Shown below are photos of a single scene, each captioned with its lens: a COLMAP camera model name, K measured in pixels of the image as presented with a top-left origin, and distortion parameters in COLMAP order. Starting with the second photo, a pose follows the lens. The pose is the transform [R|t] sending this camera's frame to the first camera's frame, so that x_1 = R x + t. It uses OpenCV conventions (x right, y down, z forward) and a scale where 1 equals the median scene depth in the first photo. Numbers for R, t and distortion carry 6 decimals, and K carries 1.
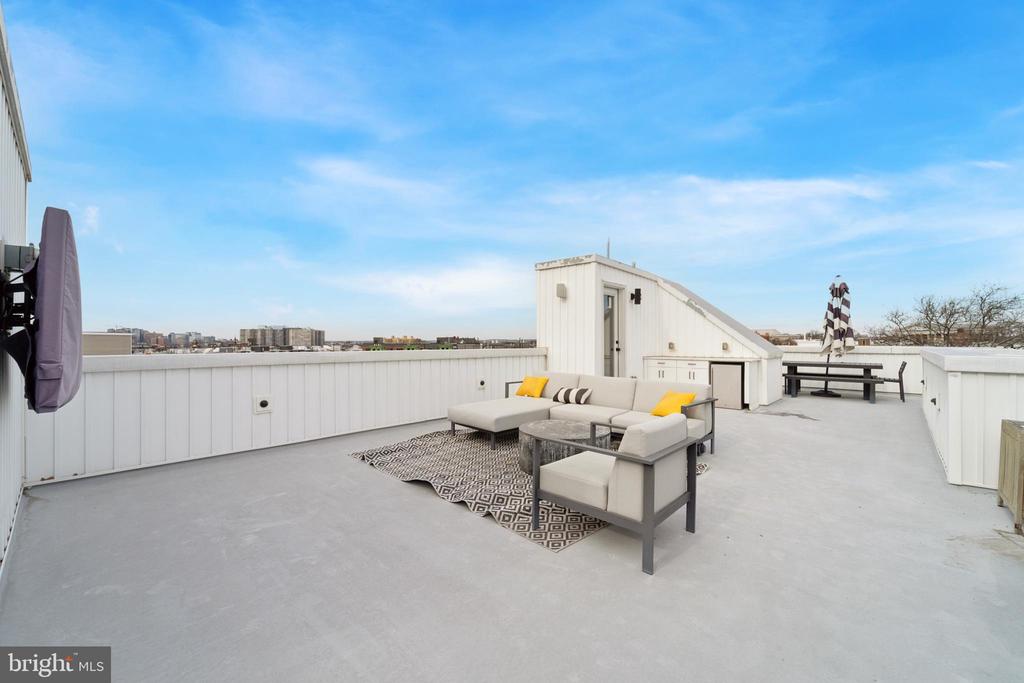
lens RADIAL K [[413.0, 0, 508.4], [0, 413.0, 352.4], [0, 0, 1]] dist [0.000268, -0.000124]
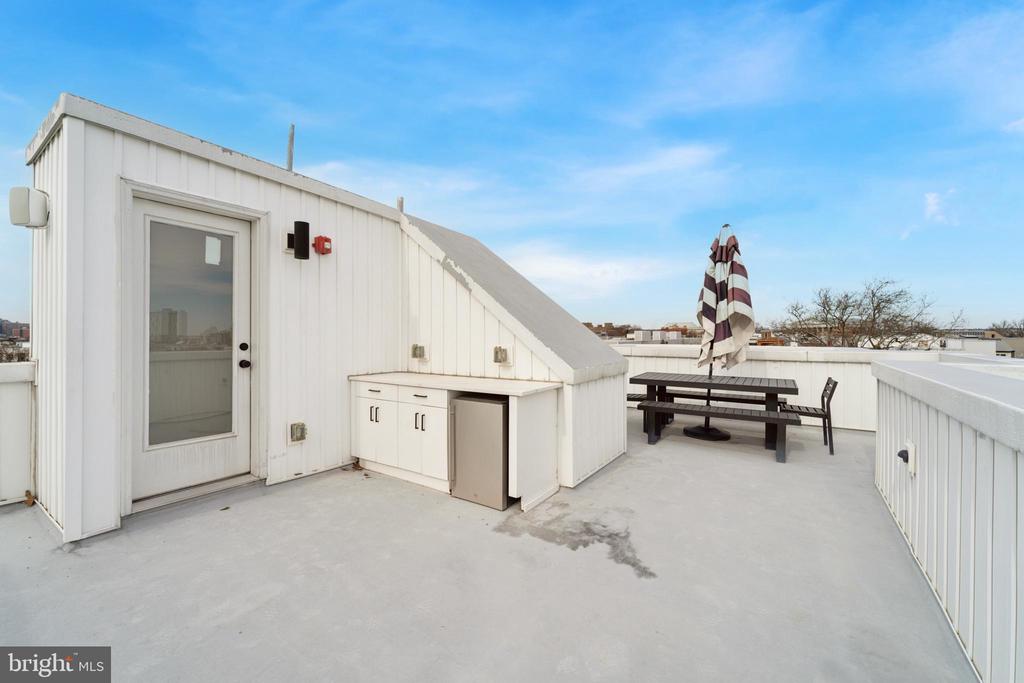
lens RADIAL K [[415.2, 0, 512.0], [0, 415.2, 341.5], [0, 0, 1]] dist [0.016881, -0.000012]
pose [[0.986594, -0.000847, 0.163189, 0.427490], [0.001768, 0.999983, -0.005495, -0.024807], [-0.163182, 0.005710, 0.986579, 0.495856]]
